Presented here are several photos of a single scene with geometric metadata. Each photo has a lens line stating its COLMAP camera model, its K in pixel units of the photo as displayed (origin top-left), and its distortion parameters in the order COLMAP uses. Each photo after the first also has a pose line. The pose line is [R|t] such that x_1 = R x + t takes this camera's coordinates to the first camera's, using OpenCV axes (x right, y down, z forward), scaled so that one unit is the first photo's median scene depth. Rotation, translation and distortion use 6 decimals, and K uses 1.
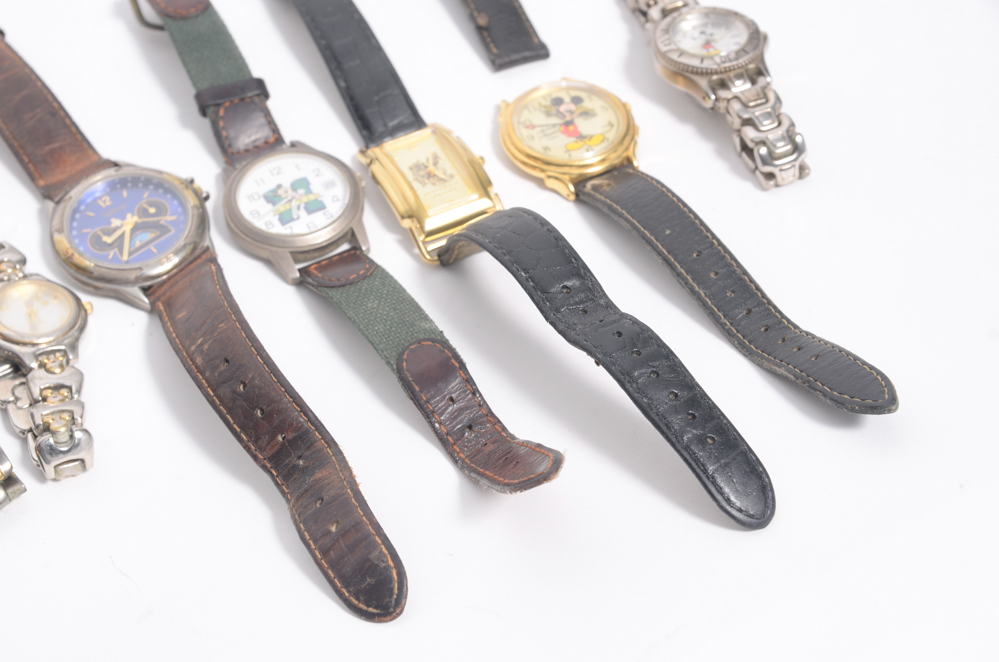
lens RADIAL K [[1730.5, 0, 499.5], [0, 1730.5, 331.0], [0, 0, 1]] dist [-0.012663, 0.081656]
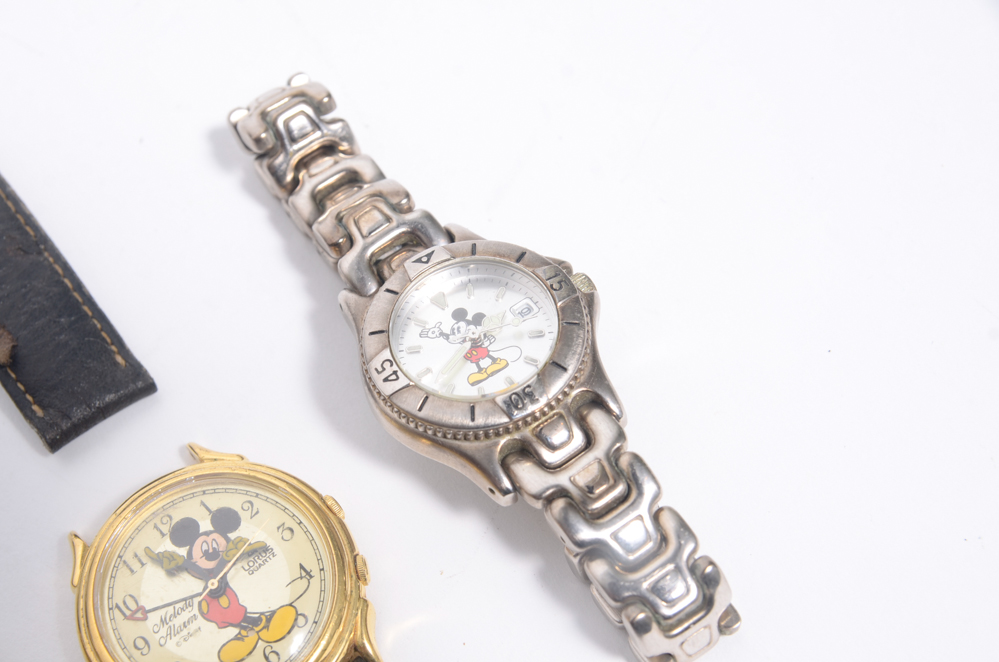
lens RADIAL K [[1700.0, 0, 499.5], [0, 1700.0, 331.0], [0, 0, 1]] dist [-0.121207, 0.153241]
pose [[0.975165, -0.207660, 0.077006, 0.096158], [0.189839, 0.962795, 0.192320, -0.266881], [-0.114078, -0.172925, 0.978306, 0.574935]]
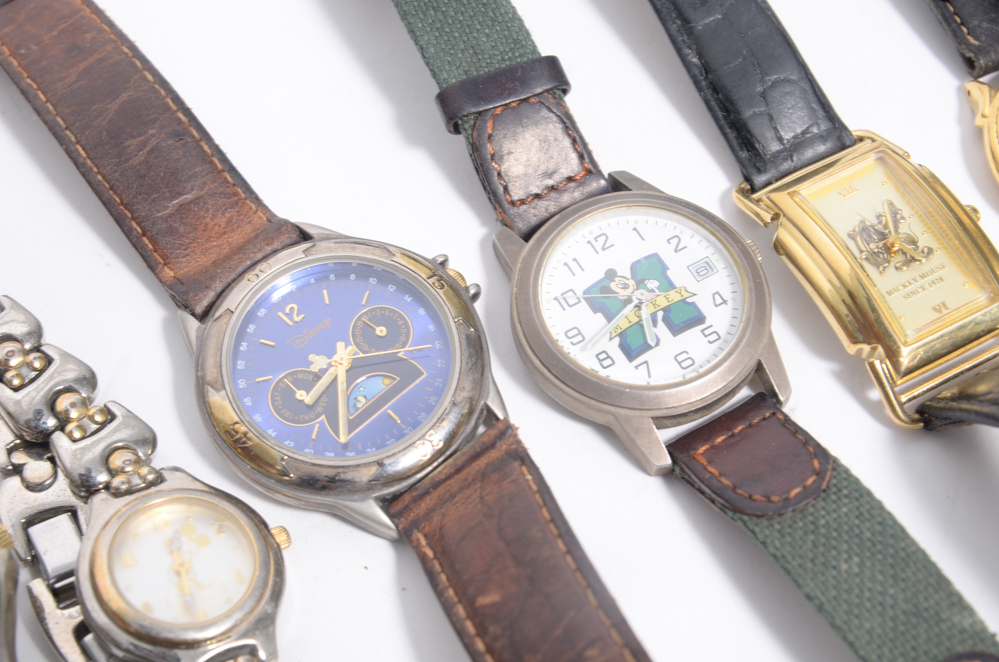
lens RADIAL K [[1700.0, 0, 499.5], [0, 1700.0, 331.0], [0, 0, 1]] dist [-0.121207, 0.153241]
pose [[0.999812, -0.017748, 0.007767, -0.166112], [0.016296, 0.987278, 0.158168, -0.150258], [-0.010475, -0.158012, 0.987382, 0.475003]]
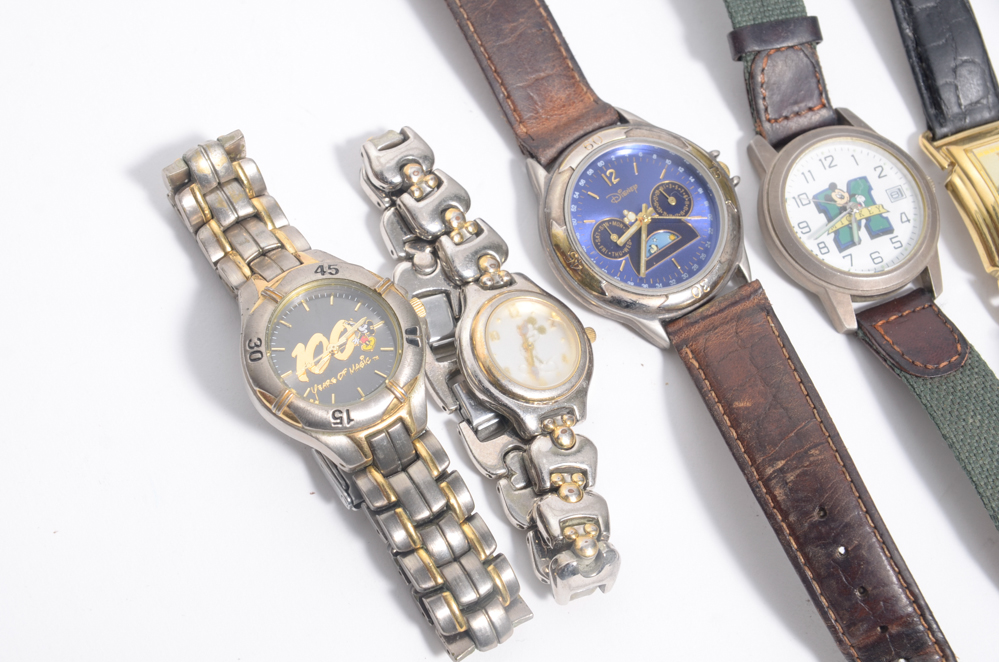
lens RADIAL K [[1730.5, 0, 499.5], [0, 1730.5, 331.0], [0, 0, 1]] dist [-0.012663, 0.081656]
pose [[0.984191, 0.146222, 0.099941, -0.337259], [-0.170093, 0.937620, 0.303211, -0.229099], [-0.049370, -0.315417, 0.947668, 0.268086]]
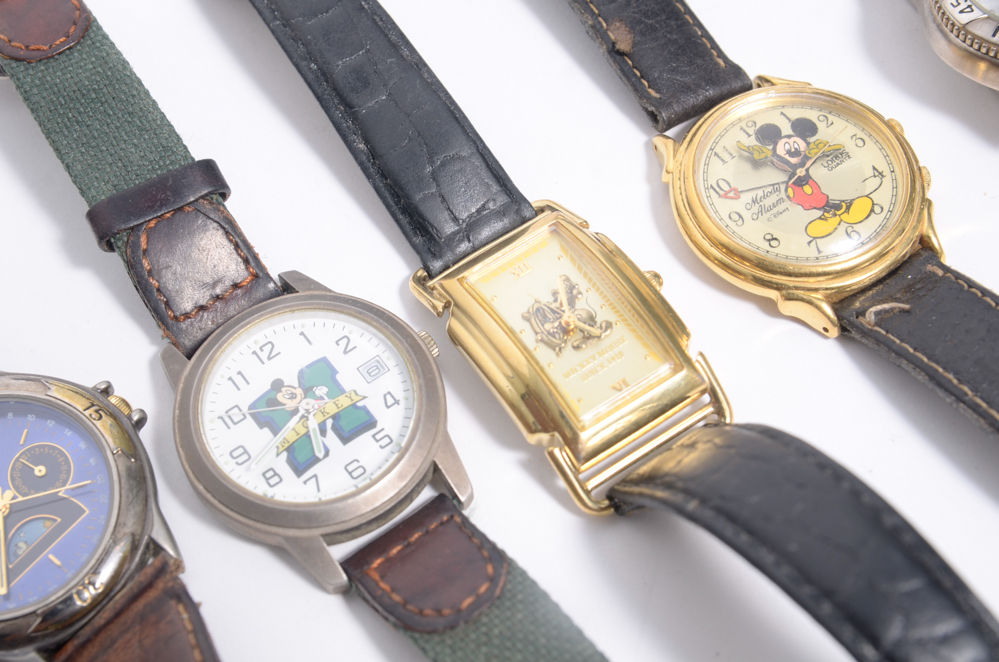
lens RADIAL K [[1700.0, 0, 499.5], [0, 1700.0, 331.0], [0, 0, 1]] dist [-0.121207, 0.153241]
pose [[0.991974, -0.121025, 0.036625, -0.078202], [0.114266, 0.982030, 0.150202, -0.167413], [-0.054145, -0.144812, 0.987977, 0.499756]]
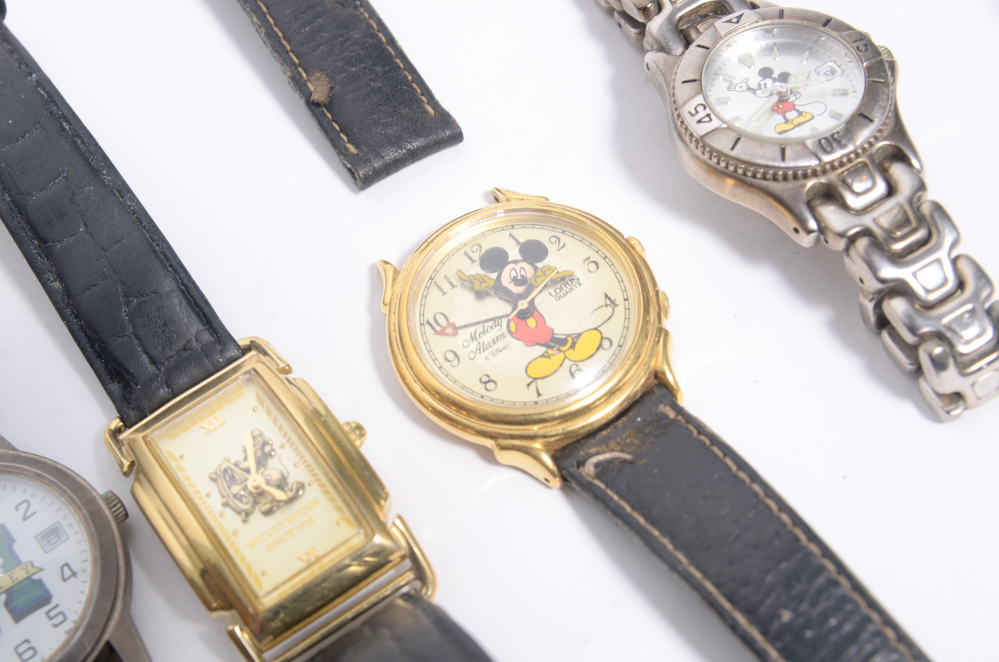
lens RADIAL K [[1700.0, 0, 499.5], [0, 1700.0, 331.0], [0, 0, 1]] dist [-0.121207, 0.153241]
pose [[0.989170, -0.145381, 0.020162, 0.023242], [0.139776, 0.974994, 0.172772, -0.203678], [-0.044775, -0.168083, 0.984756, 0.544011]]
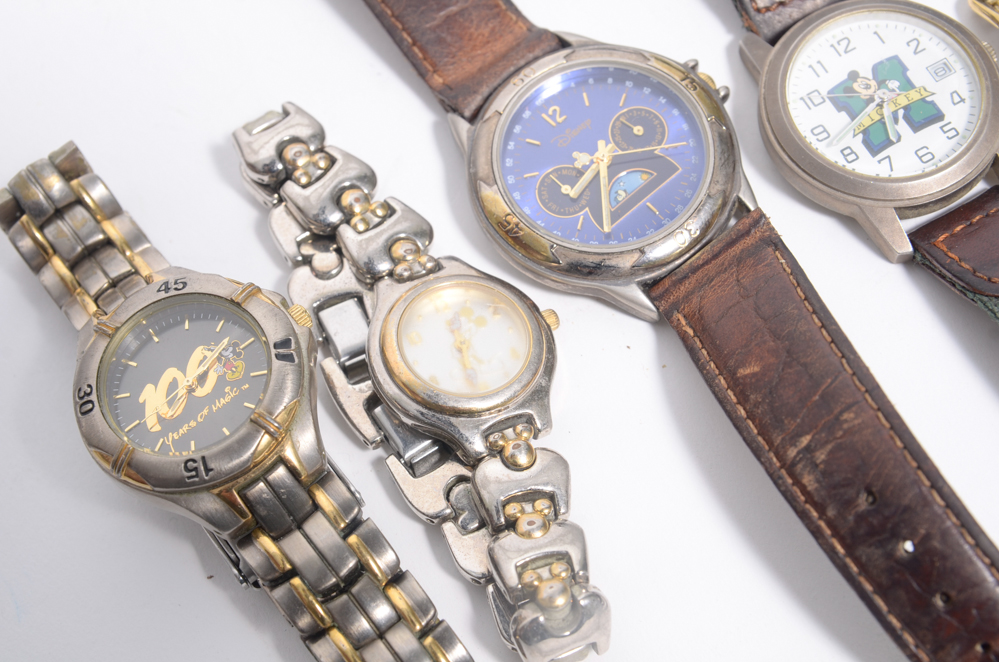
lens RADIAL K [[1700.0, 0, 499.5], [0, 1700.0, 331.0], [0, 0, 1]] dist [-0.121207, 0.153241]
pose [[0.995439, -0.019027, -0.093484, -0.192814], [0.041056, 0.969966, 0.239750, -0.140047], [0.086115, -0.242494, 0.966323, 0.430734]]
